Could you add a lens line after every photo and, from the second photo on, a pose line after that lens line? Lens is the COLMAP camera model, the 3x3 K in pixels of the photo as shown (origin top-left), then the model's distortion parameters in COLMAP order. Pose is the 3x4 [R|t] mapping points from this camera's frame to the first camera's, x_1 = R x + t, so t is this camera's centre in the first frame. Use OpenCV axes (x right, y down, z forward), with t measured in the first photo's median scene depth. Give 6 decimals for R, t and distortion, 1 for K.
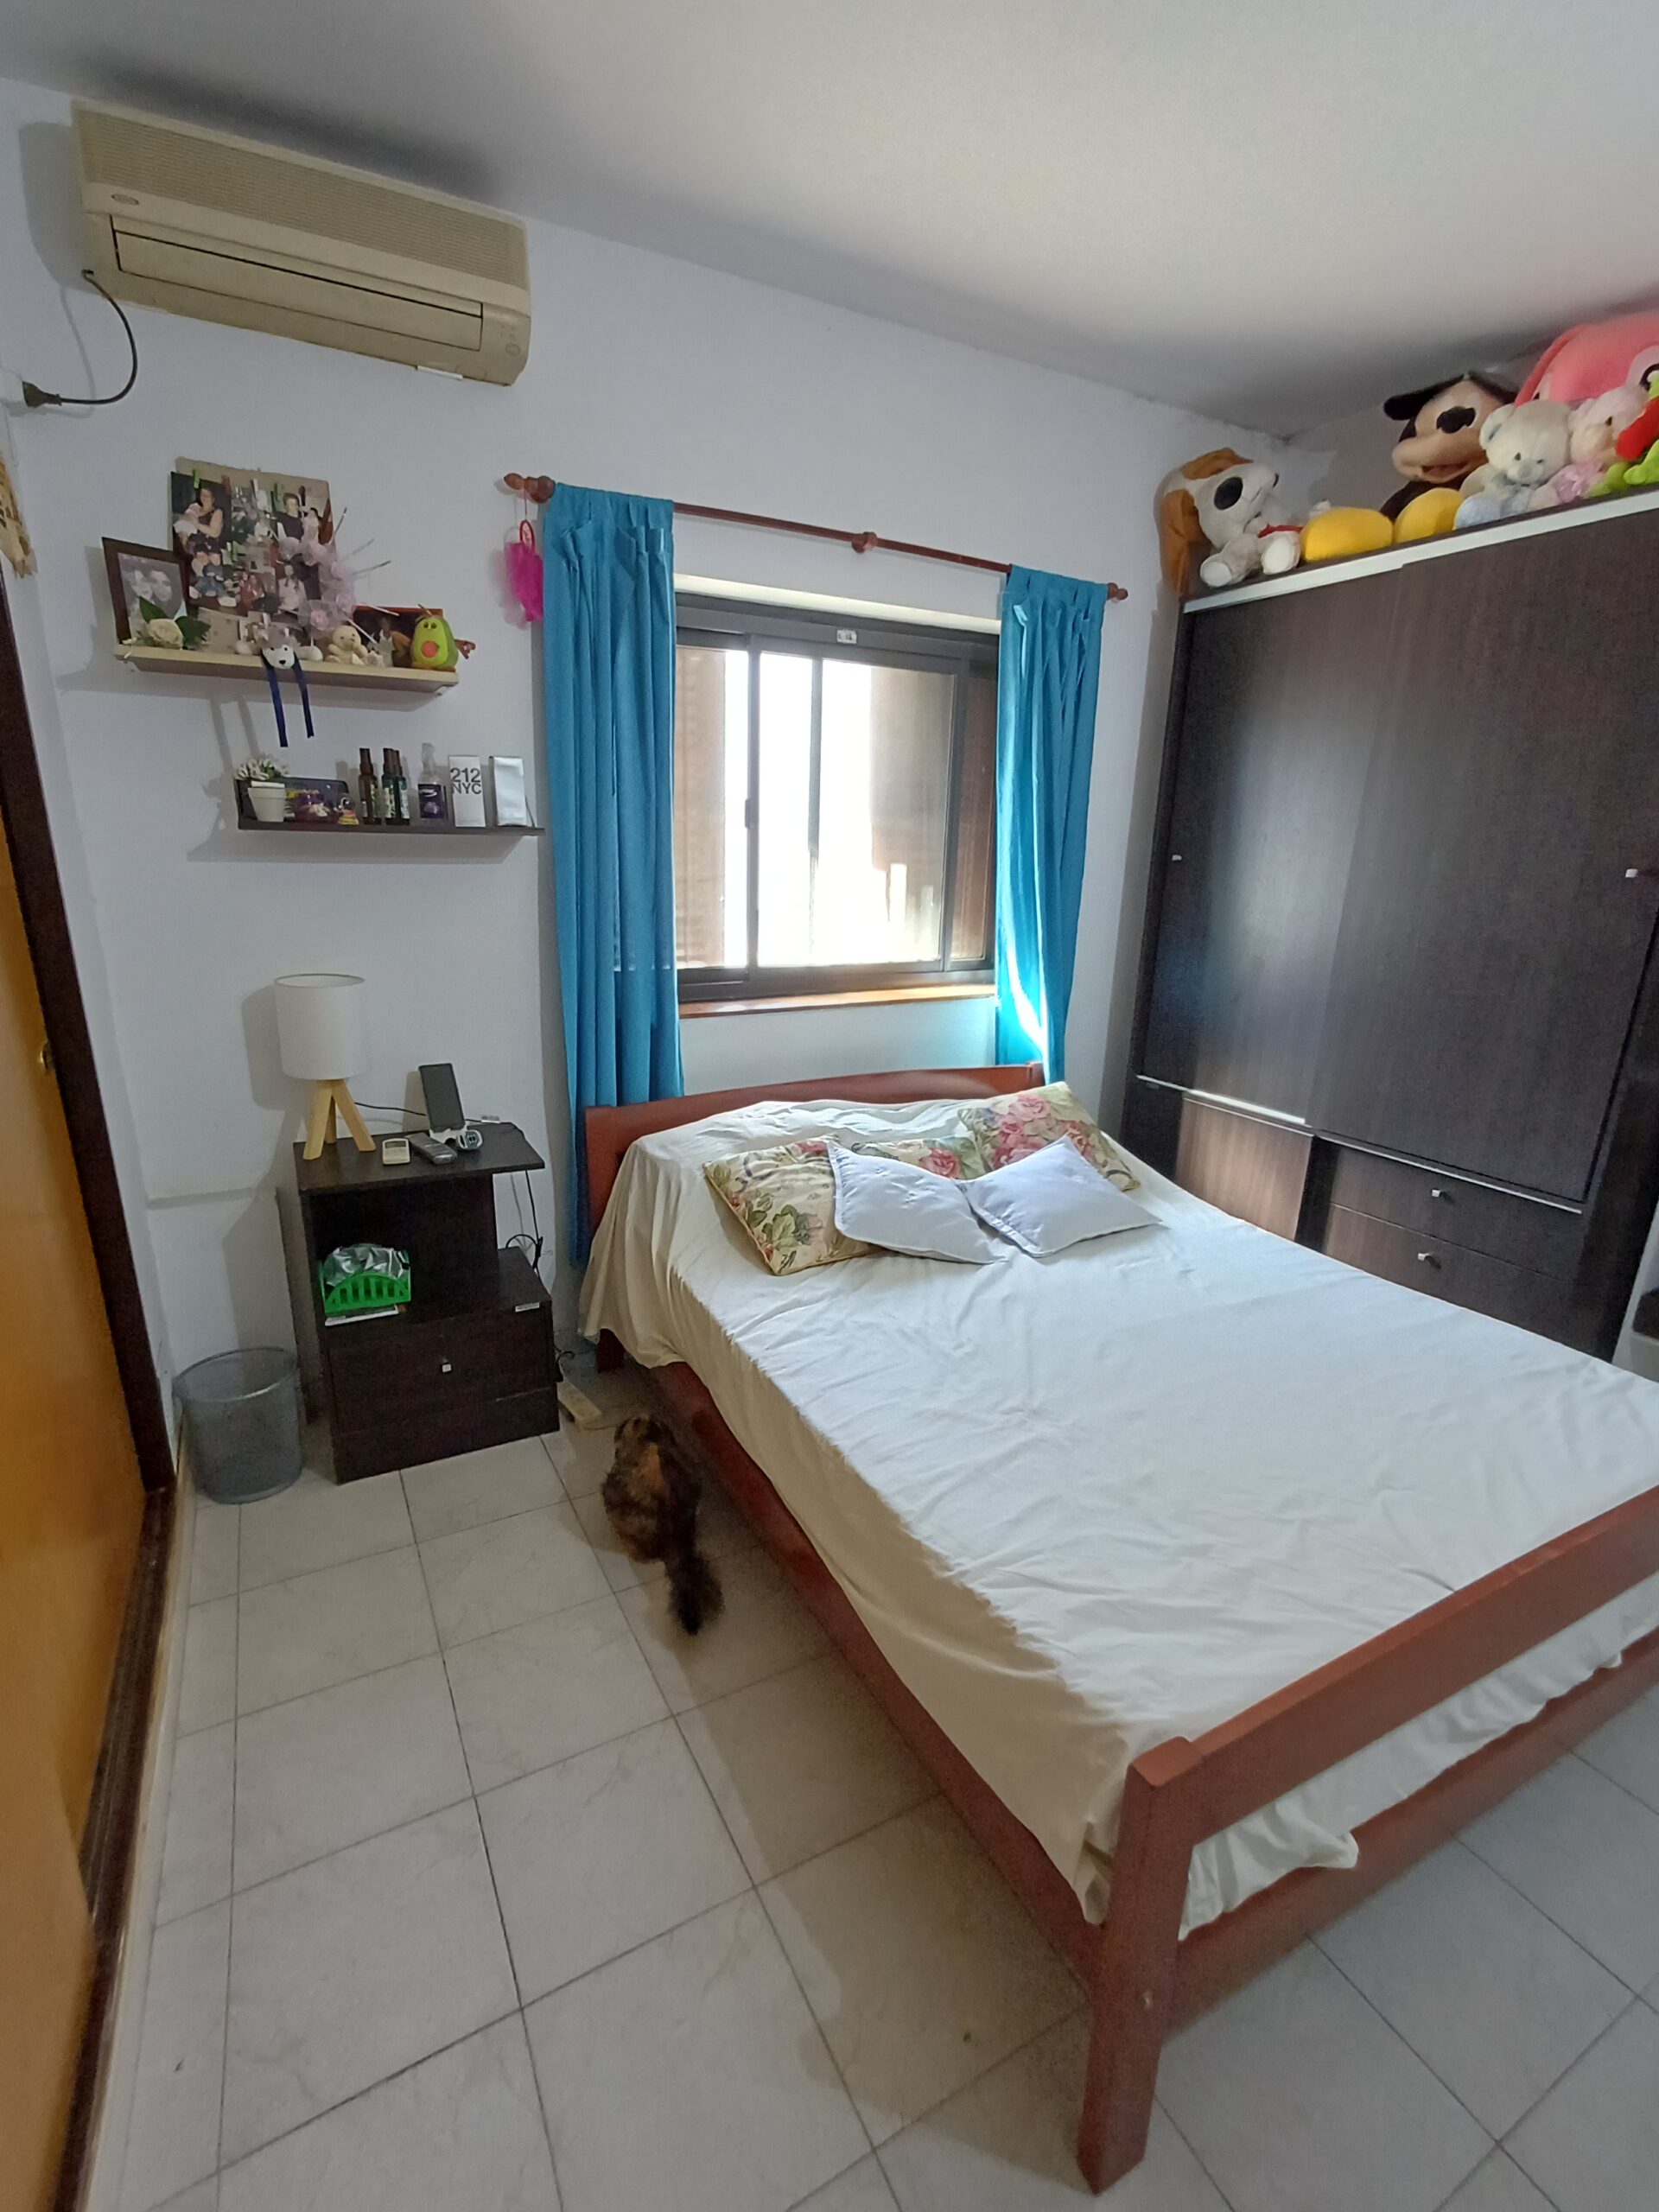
lens RADIAL K [[996.1, 0, 830.3], [0, 996.1, 1129.0], [0, 0, 1]] dist [0.004773, -0.005572]
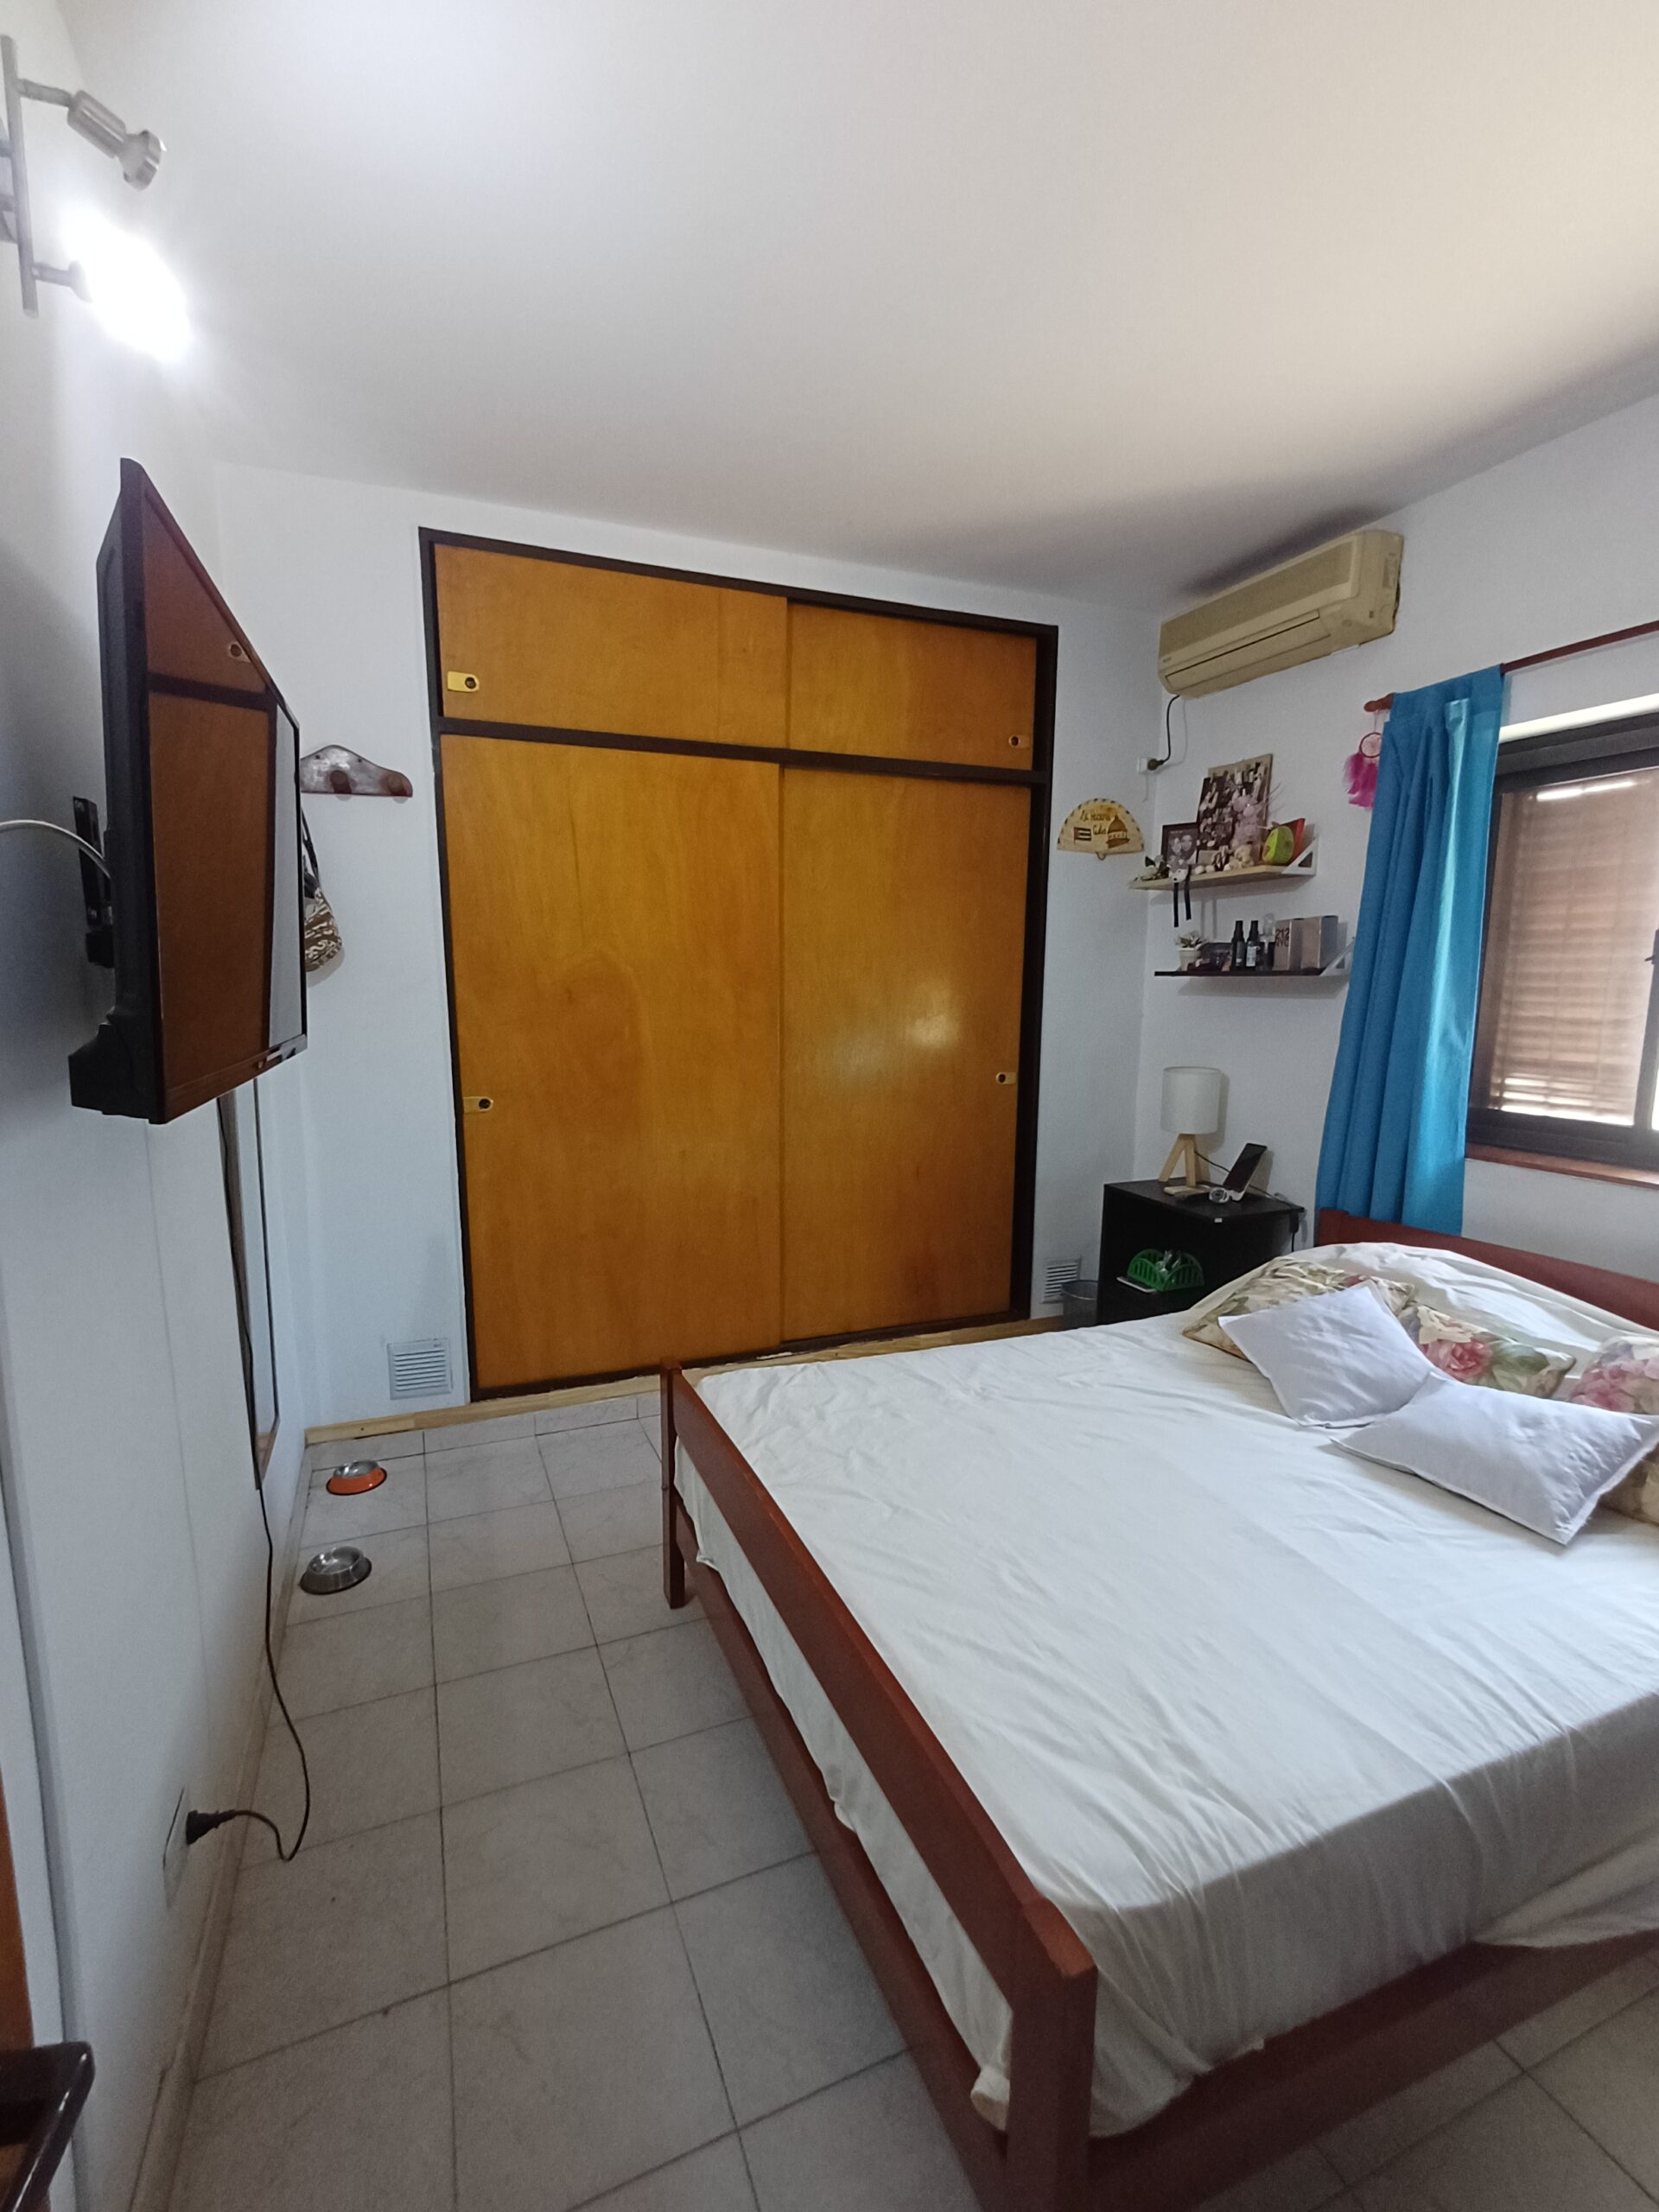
lens RADIAL K [[996.1, 0, 822.6], [0, 996.1, 1110.9], [0, 0, 1]] dist [0.004773, -0.005572]
pose [[-0.083660, 0.112562, -0.990117, 1.111333], [-0.286430, 0.948953, 0.132084, -0.134824], [0.954442, 0.294649, -0.047148, 0.571890]]
